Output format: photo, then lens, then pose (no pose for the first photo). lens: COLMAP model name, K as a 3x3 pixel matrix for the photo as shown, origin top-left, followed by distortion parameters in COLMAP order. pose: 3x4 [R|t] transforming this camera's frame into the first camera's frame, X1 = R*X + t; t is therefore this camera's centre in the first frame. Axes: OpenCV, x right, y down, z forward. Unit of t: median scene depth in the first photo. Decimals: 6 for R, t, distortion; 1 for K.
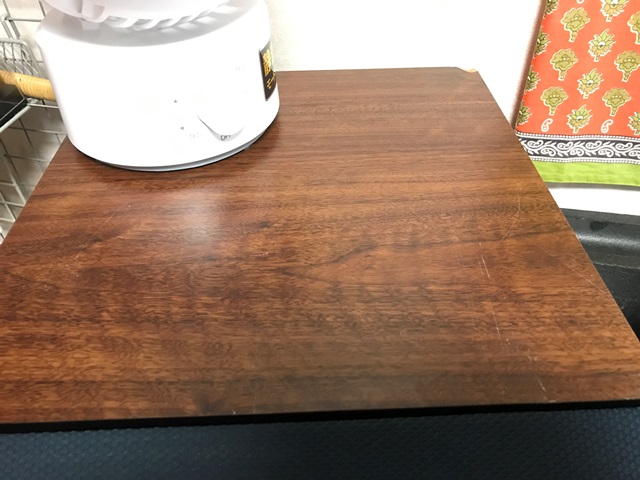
lens RADIAL K [[463.3, 0, 320.0], [0, 463.3, 240.0], [0, 0, 1]] dist [0.000011, -0.007693]
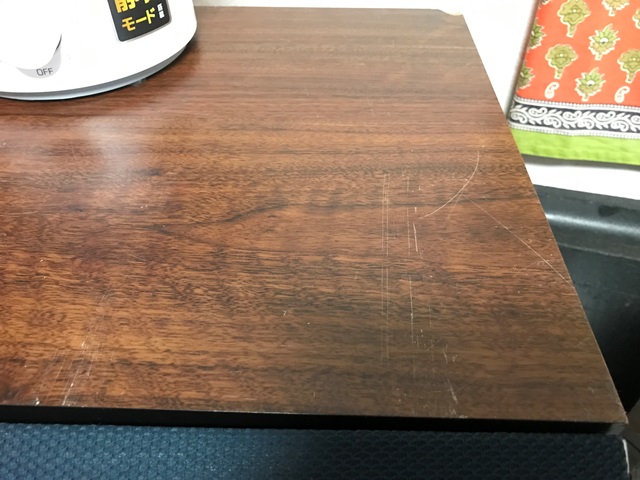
lens RADIAL K [[463.3, 0, 320.0], [0, 463.3, 240.0], [0, 0, 1]] dist [0.000011, -0.007693]
pose [[0.997822, 0.054565, -0.037074, 0.228802], [-0.052644, 0.997312, 0.050966, 0.032156], [0.039755, -0.048903, 0.998012, 0.211570]]
